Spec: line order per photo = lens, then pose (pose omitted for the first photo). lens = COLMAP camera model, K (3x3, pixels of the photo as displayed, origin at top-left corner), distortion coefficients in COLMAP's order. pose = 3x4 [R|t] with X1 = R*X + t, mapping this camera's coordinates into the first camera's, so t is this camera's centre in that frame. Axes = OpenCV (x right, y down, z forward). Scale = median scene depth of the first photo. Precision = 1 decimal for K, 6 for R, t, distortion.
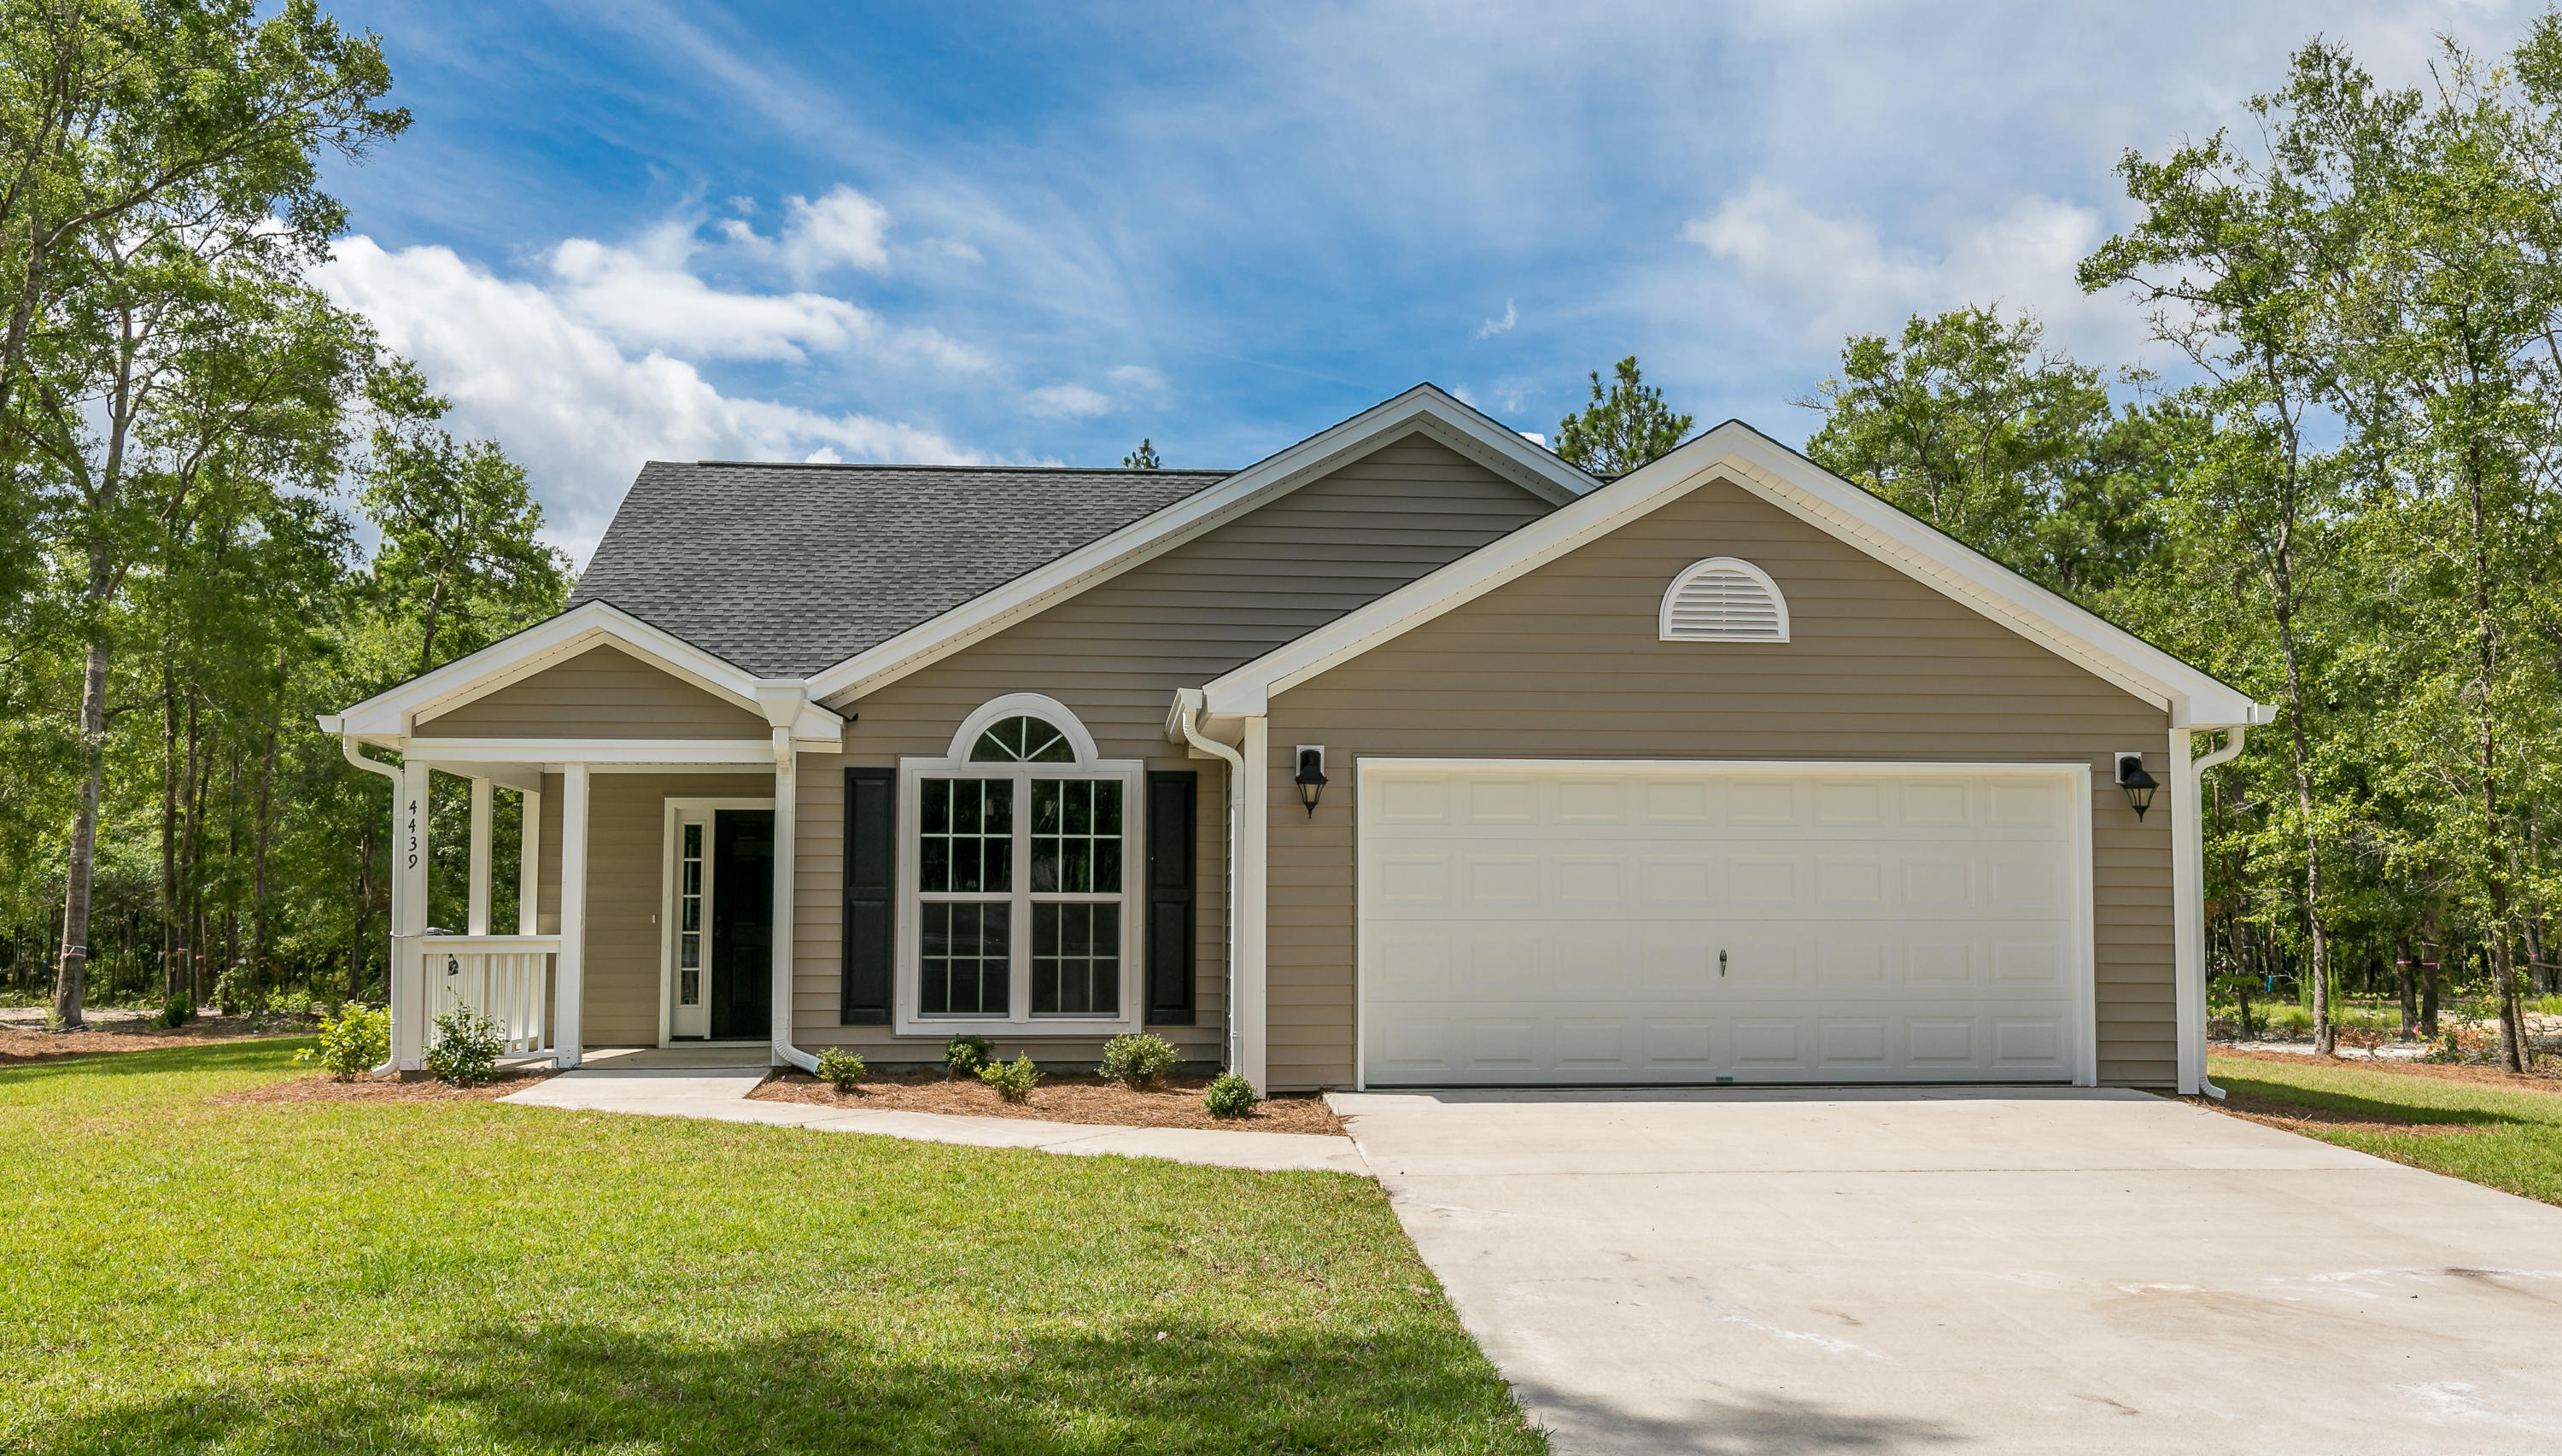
lens RADIAL K [[2115.9, 0, 1284.0], [0, 2115.9, 794.7], [0, 0, 1]] dist [0.014179, -0.003080]
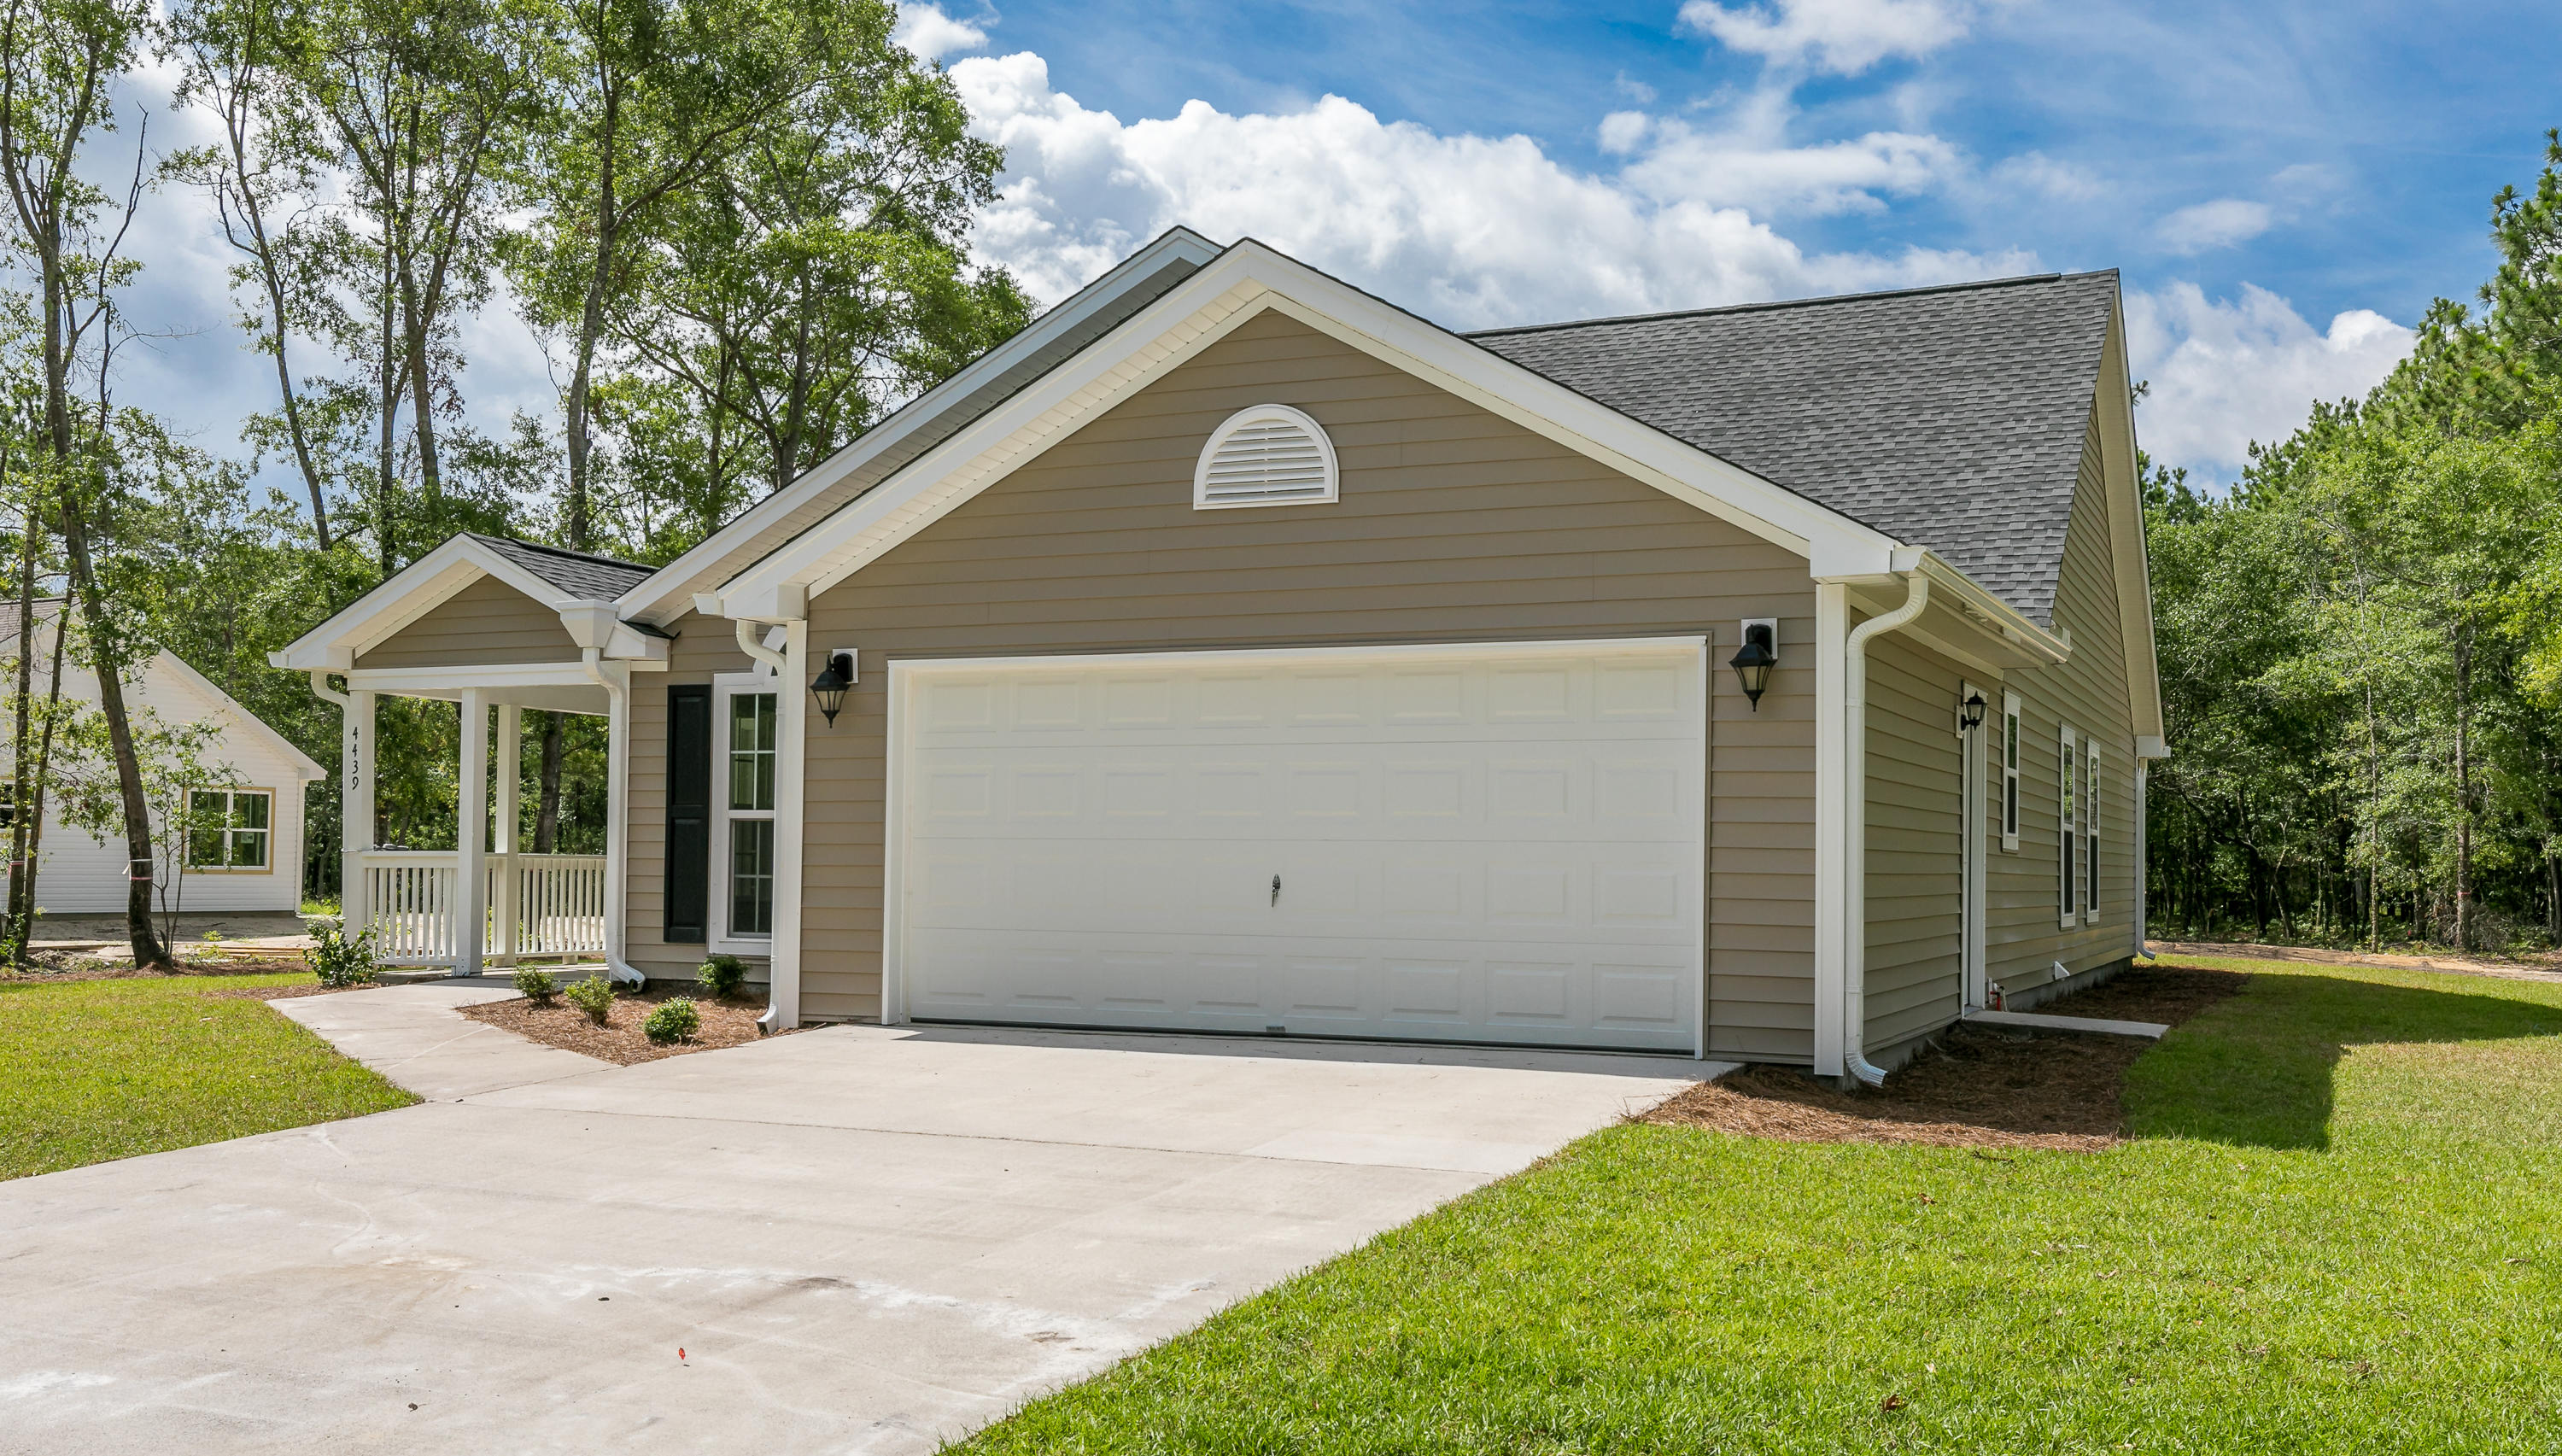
lens RADIAL K [[2375.0, 0, 1281.0], [0, 2375.0, 728.0], [0, 0, 1]] dist [-0.004631, -0.000166]
pose [[0.874678, -0.020021, -0.484291, 0.584827], [0.025141, 0.999676, 0.004080, 0.010093], [0.484052, -0.015745, 0.874897, 0.159002]]
